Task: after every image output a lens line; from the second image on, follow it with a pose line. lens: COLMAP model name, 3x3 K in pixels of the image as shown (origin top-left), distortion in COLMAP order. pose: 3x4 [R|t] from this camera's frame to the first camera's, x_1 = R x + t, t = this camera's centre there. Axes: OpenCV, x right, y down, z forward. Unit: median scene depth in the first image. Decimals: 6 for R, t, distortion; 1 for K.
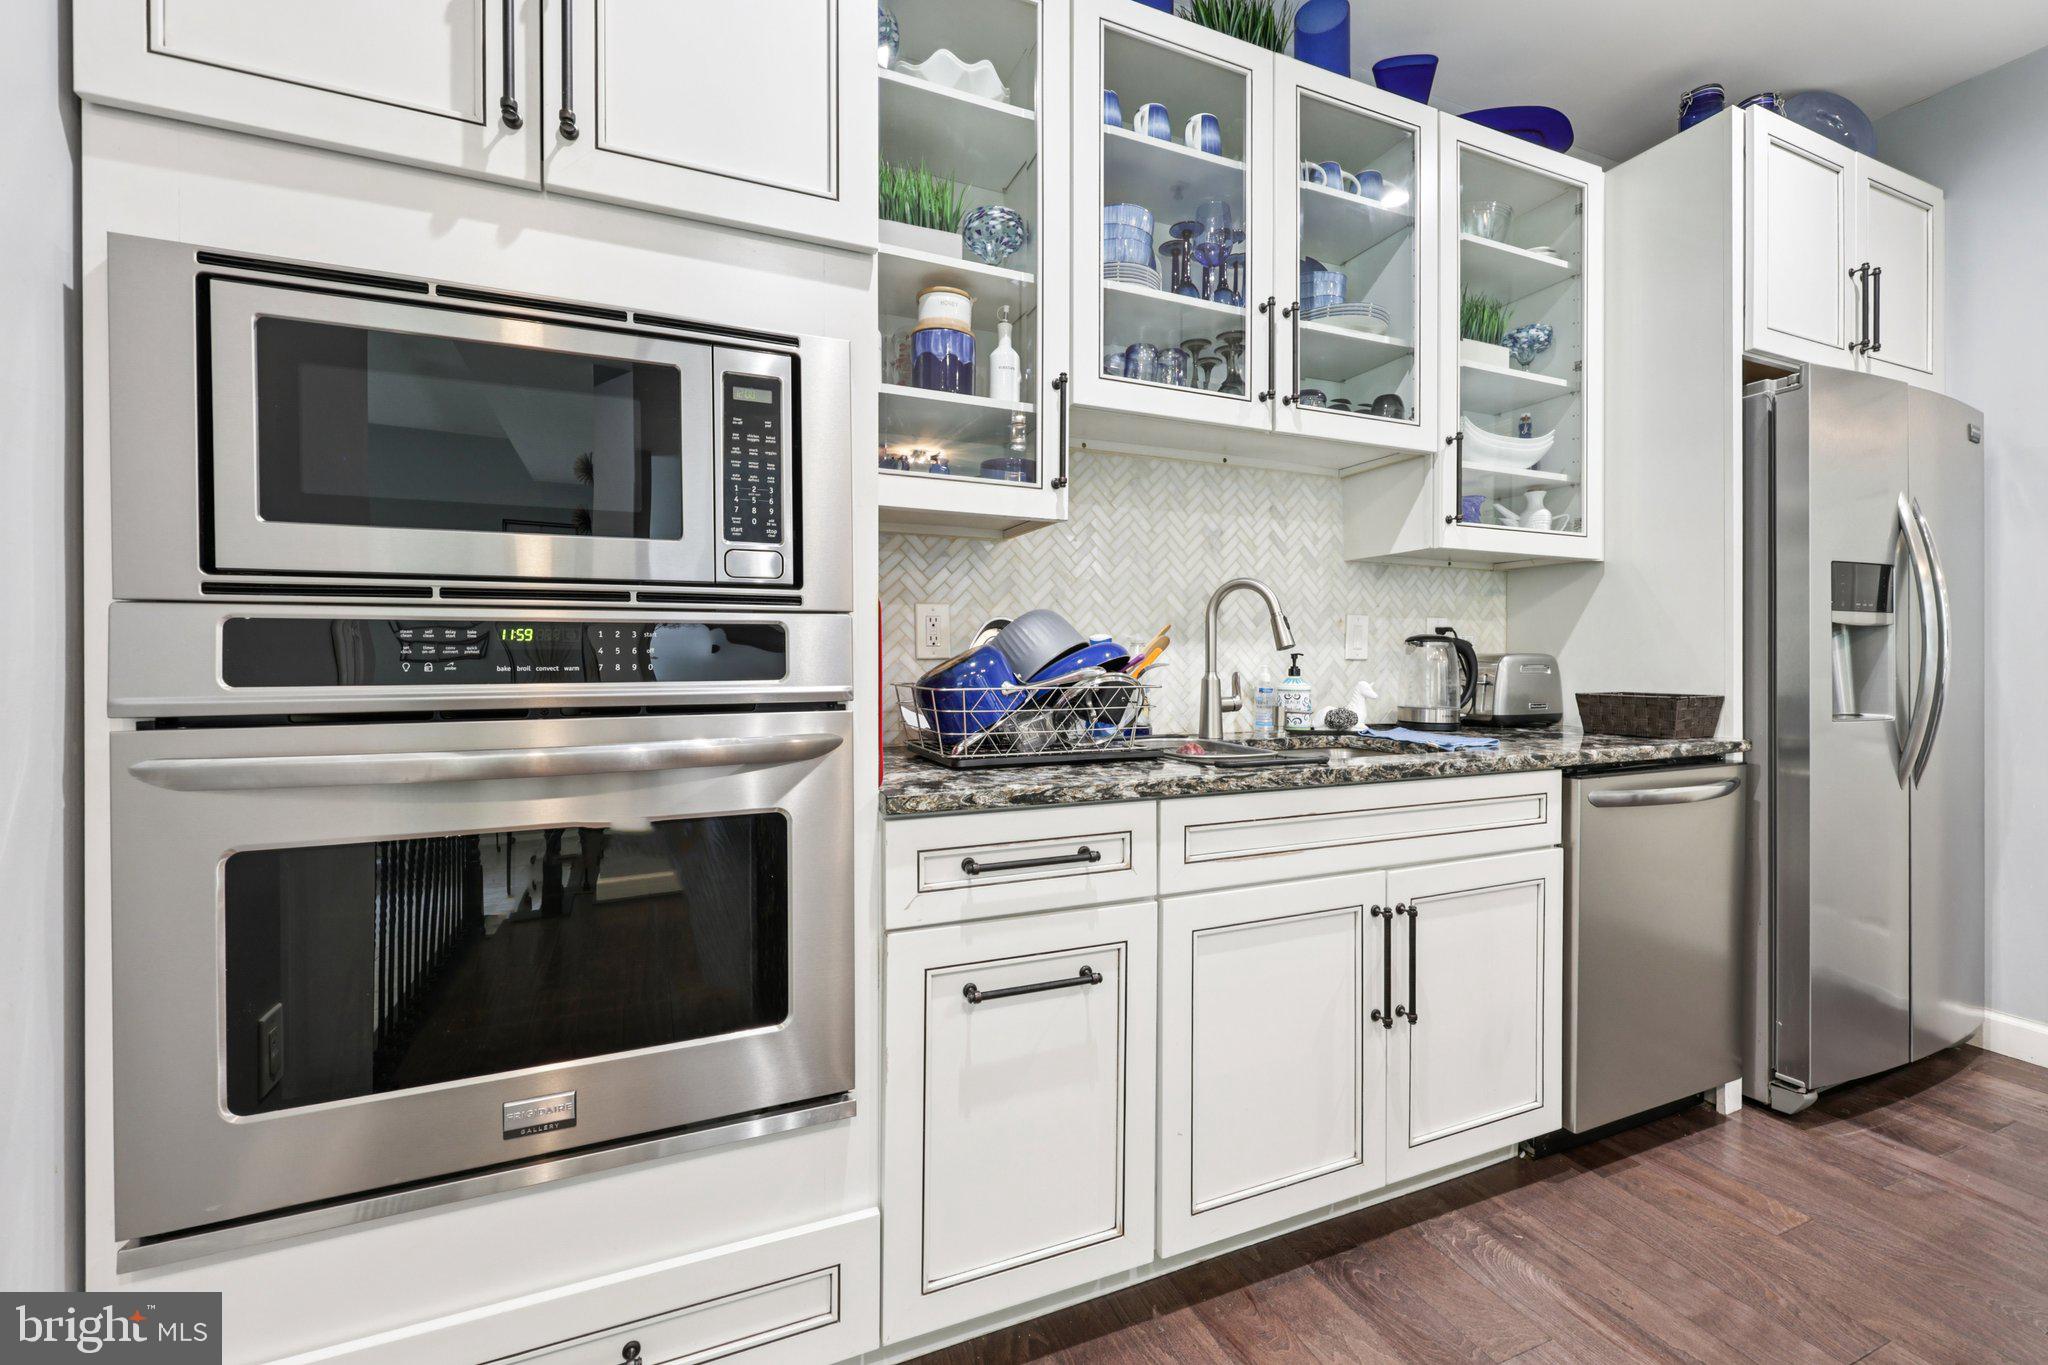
lens RADIAL K [[848.3, 0, 1024.1], [0, 848.3, 677.8], [0, 0, 1]] dist [0.003786, 0.000190]
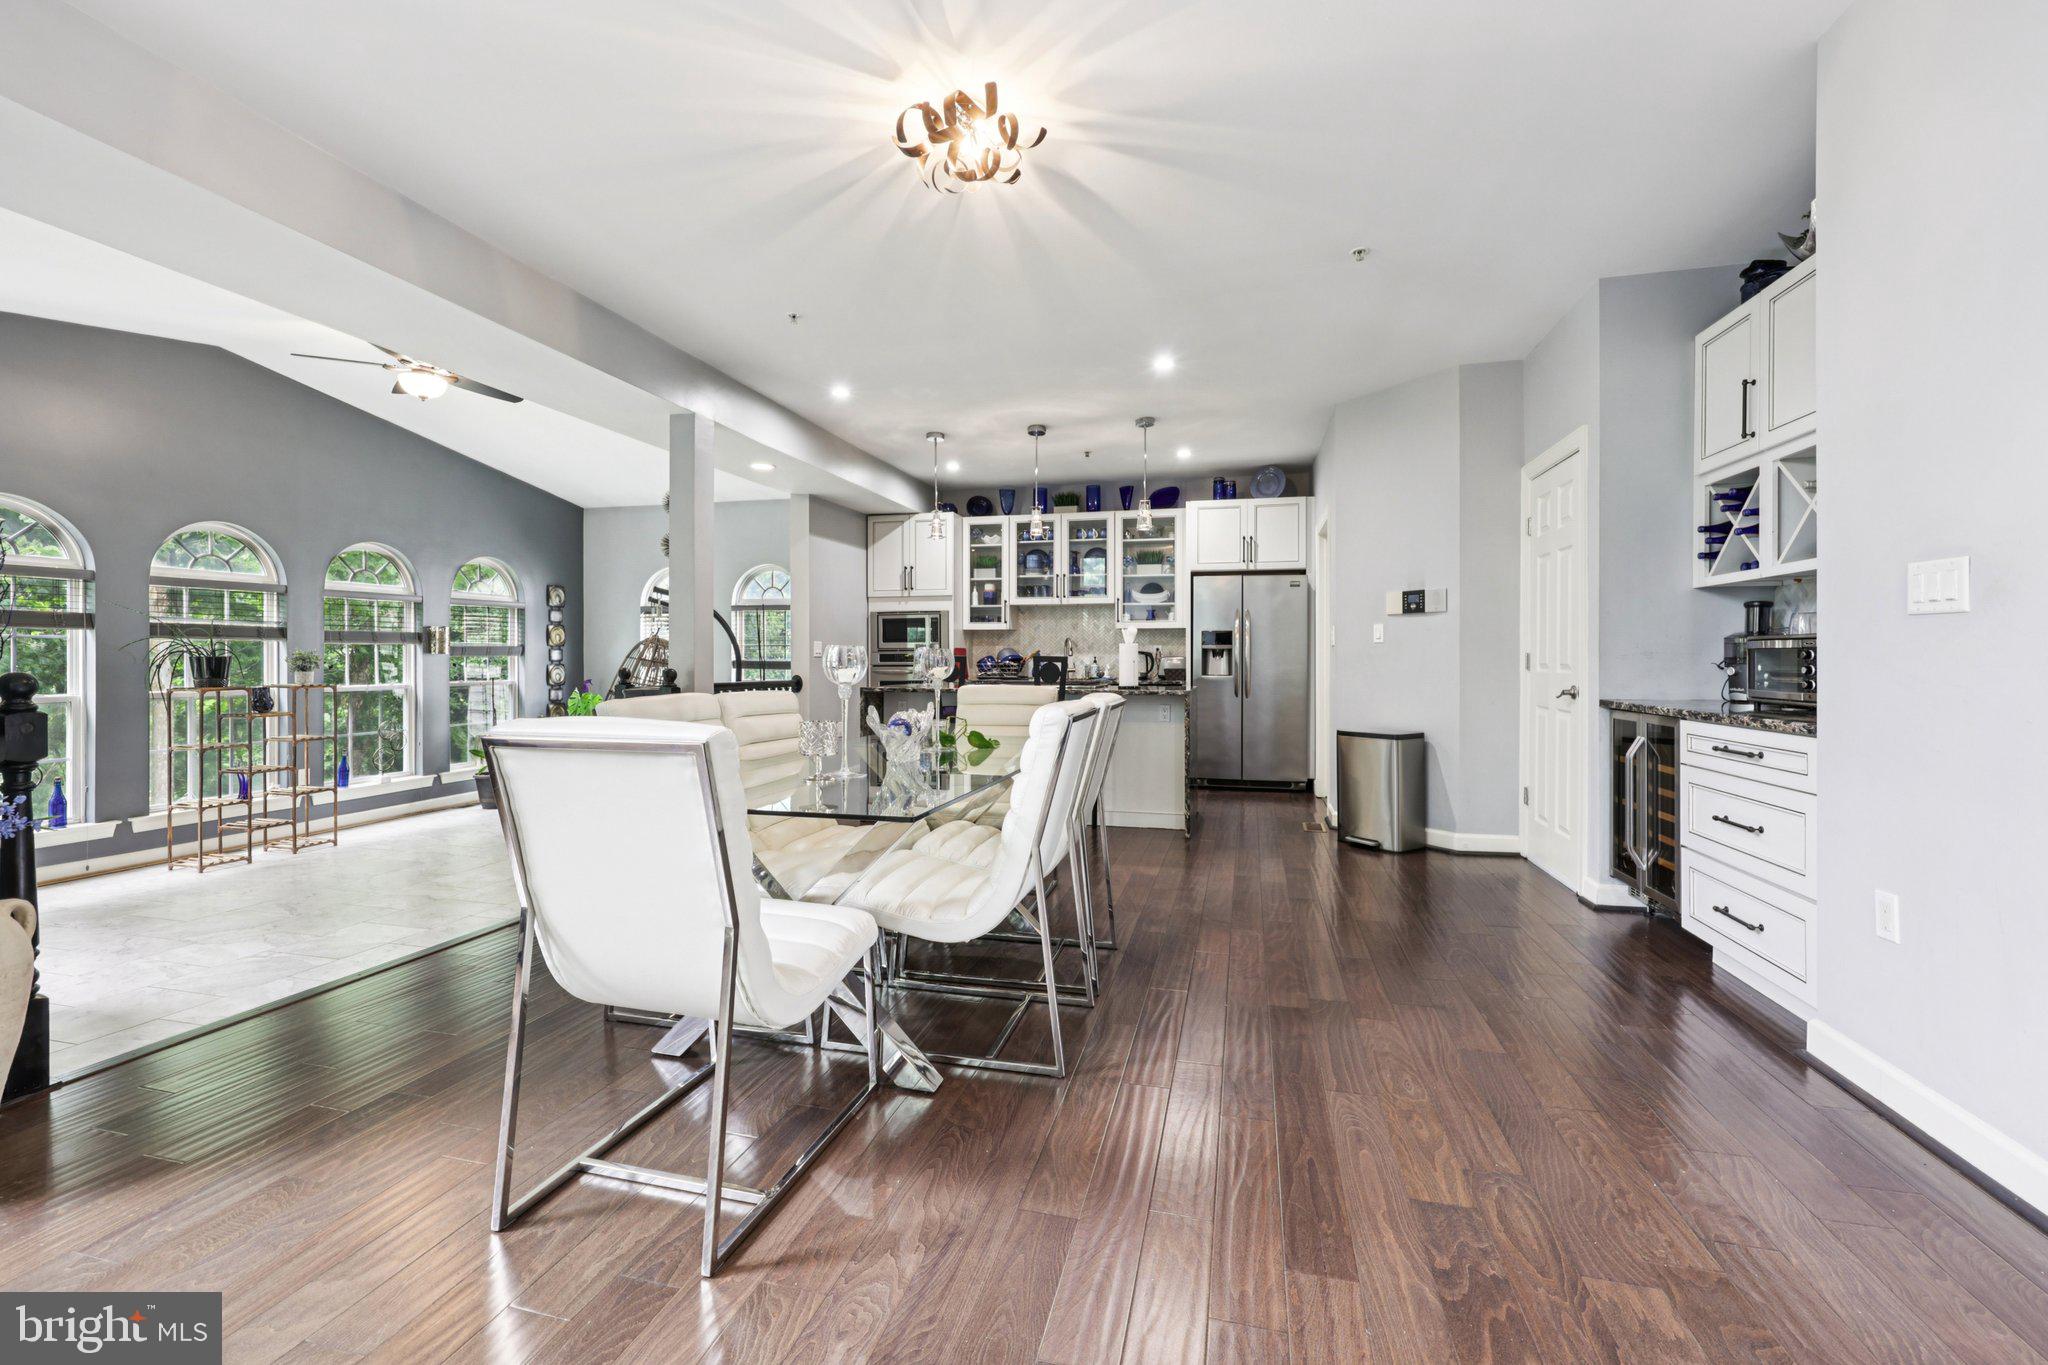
lens RADIAL K [[856.2, 0, 1029.4], [0, 856.2, 665.4], [0, 0, 1]] dist [0.003035, 0.000503]
pose [[0.794295, 0.006972, -0.607492, 4.555786], [-0.011424, 0.999929, -0.003462, 0.047536], [0.607425, 0.009690, 0.794318, -4.079883]]
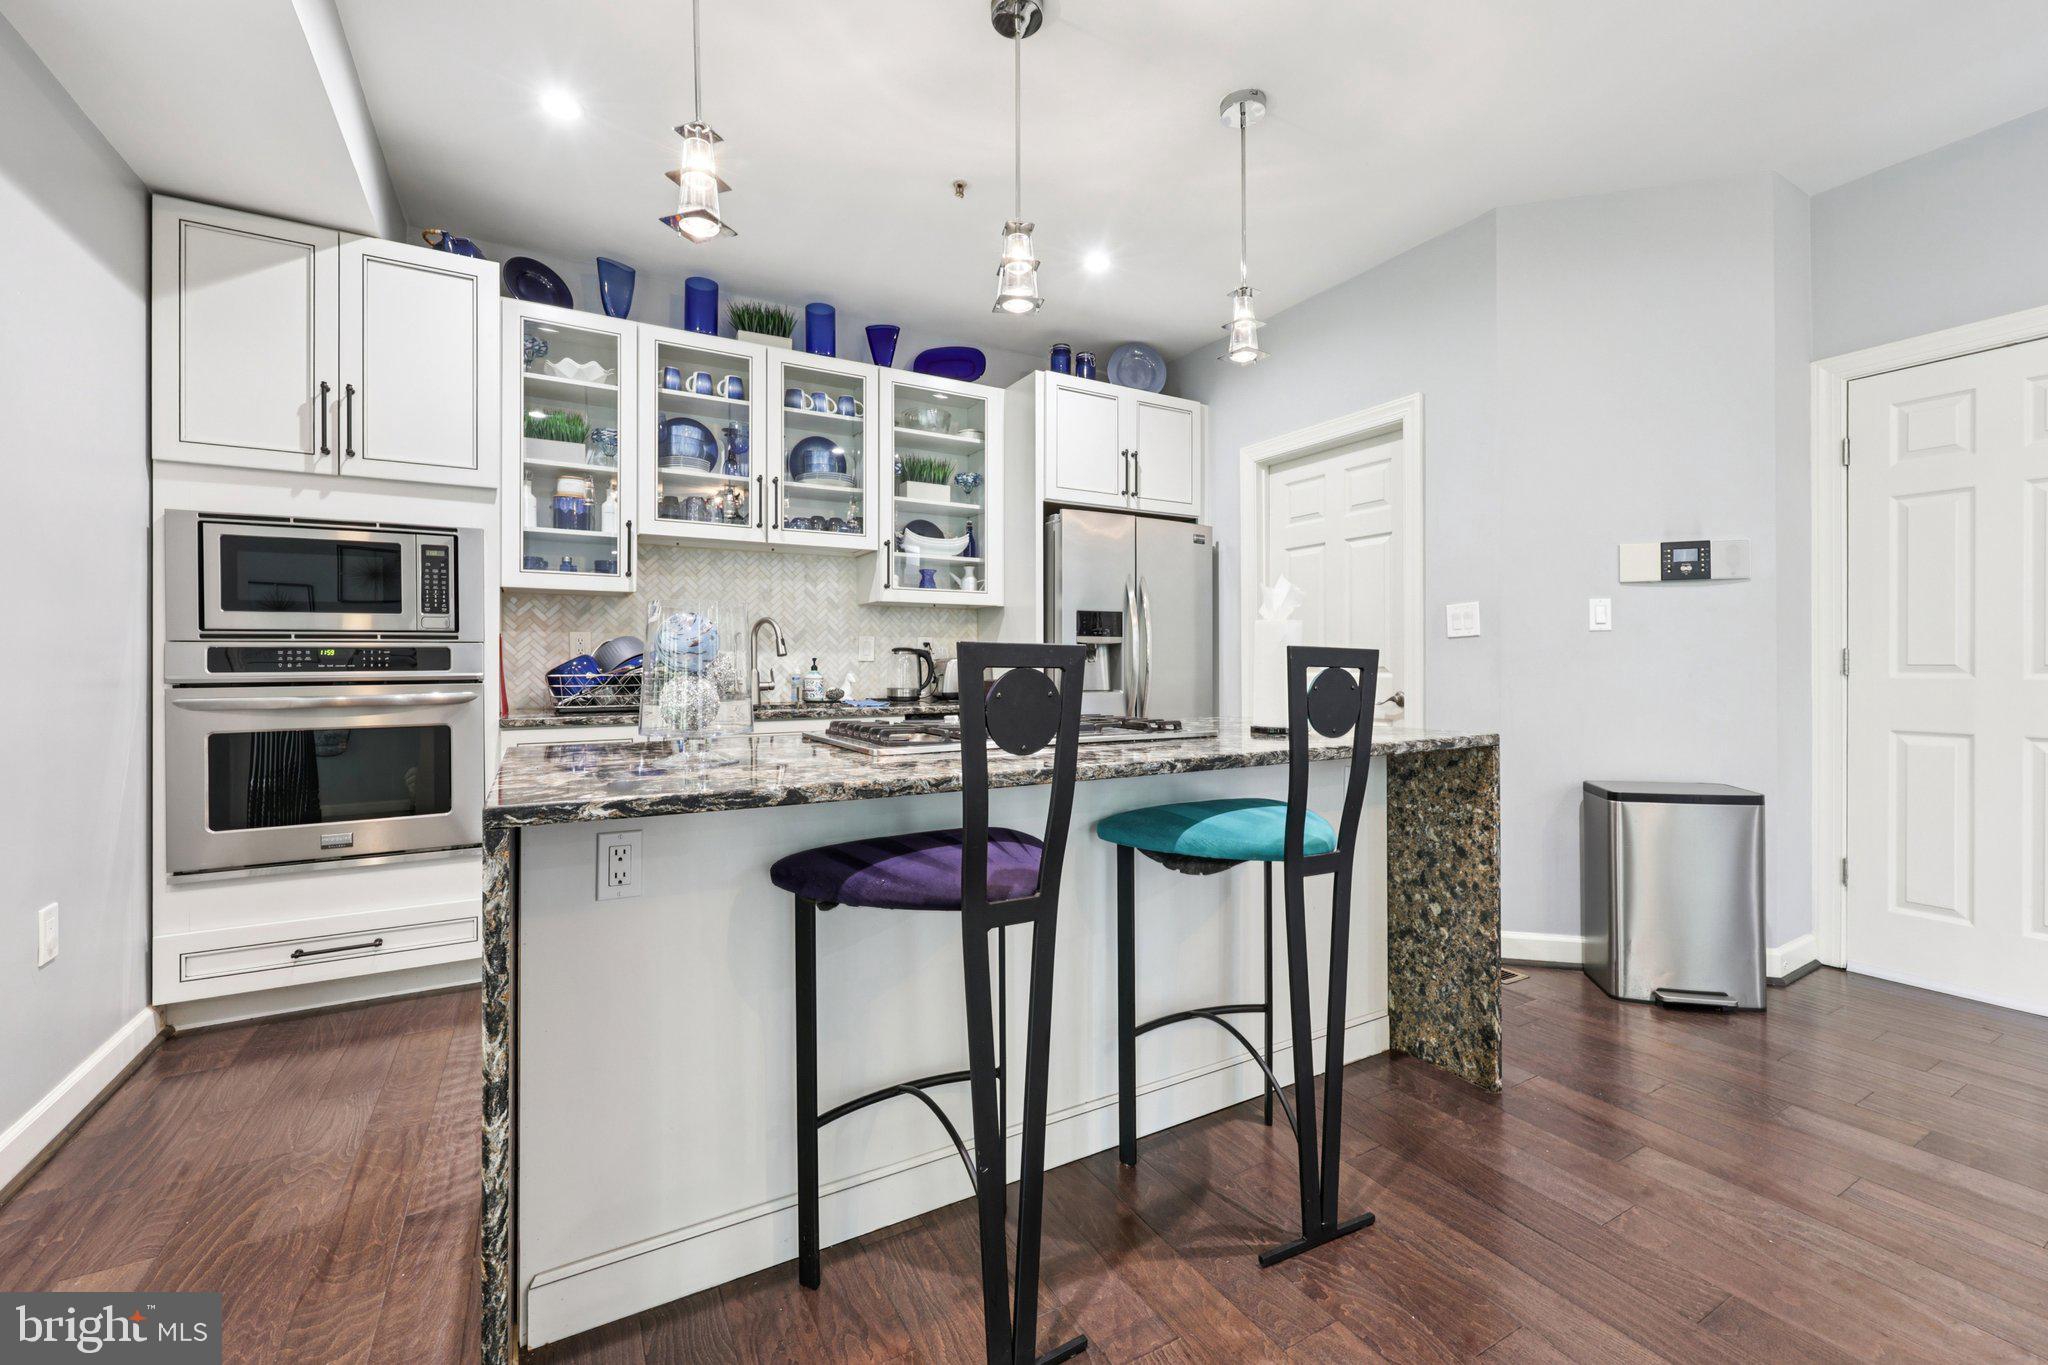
lens RADIAL K [[851.3, 0, 1028.2], [0, 851.3, 673.1], [0, 0, 1]] dist [0.004521, 0.000233]
pose [[0.993264, -0.002076, 0.115851, 1.095221], [0.002788, 0.999978, -0.005985, 0.029745], [-0.115836, 0.006268, 0.993249, -1.639583]]
